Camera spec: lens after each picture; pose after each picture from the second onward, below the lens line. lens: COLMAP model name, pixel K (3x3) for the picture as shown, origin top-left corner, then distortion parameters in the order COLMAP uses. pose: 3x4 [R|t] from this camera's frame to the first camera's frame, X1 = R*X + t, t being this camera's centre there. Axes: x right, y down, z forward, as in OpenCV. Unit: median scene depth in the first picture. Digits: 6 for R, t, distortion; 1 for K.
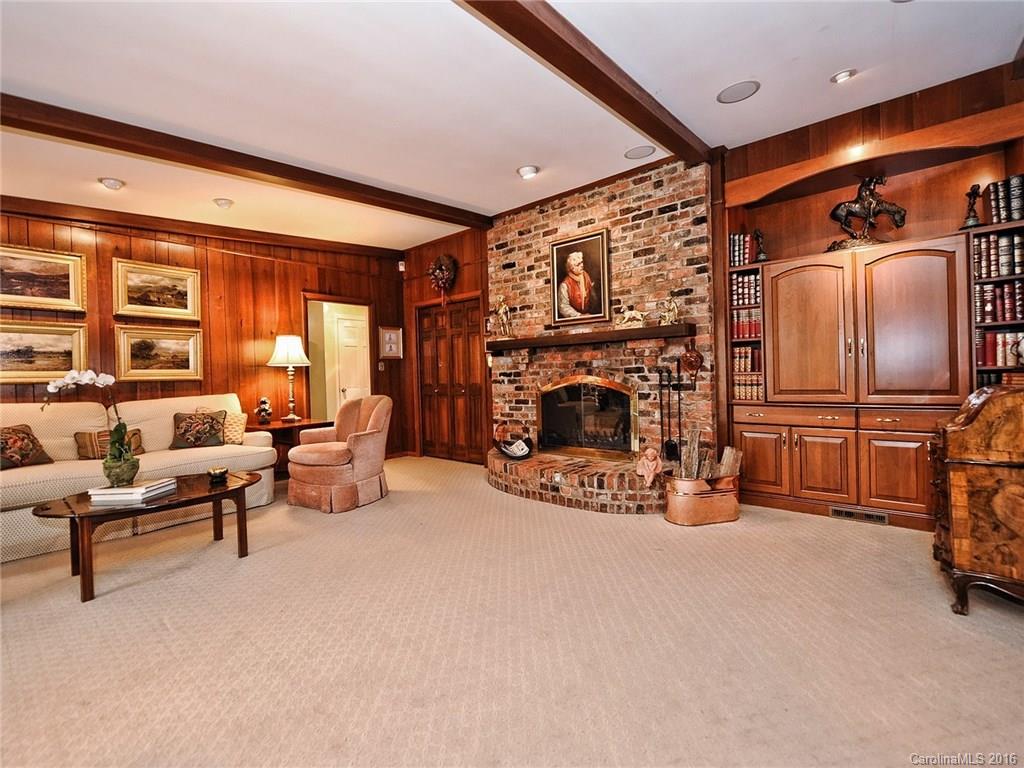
lens RADIAL K [[457.0, 0, 520.2], [0, 457.0, 379.6], [0, 0, 1]] dist [0.001659, -0.000595]
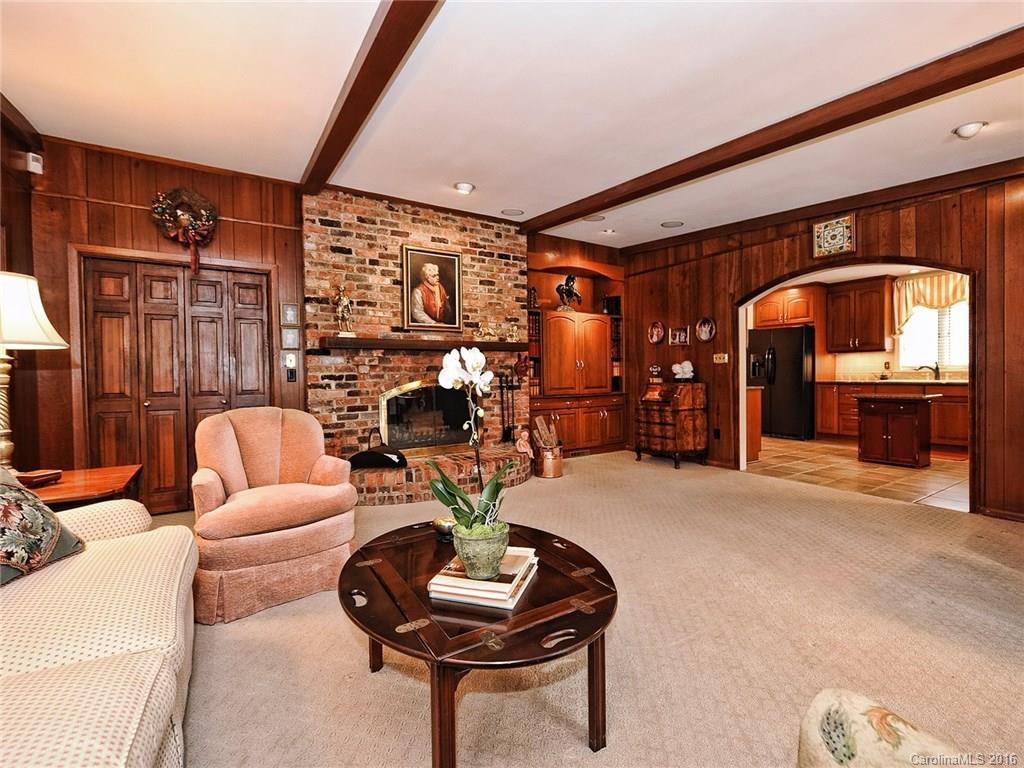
lens RADIAL K [[457.0, 0, 520.2], [0, 457.0, 379.6], [0, 0, 1]] dist [0.001659, -0.000595]
pose [[0.299229, 0.009548, 0.954134, -0.819160], [0.013878, 0.999801, -0.014357, 0.010631], [-0.954080, 0.017538, 0.299037, 0.477335]]
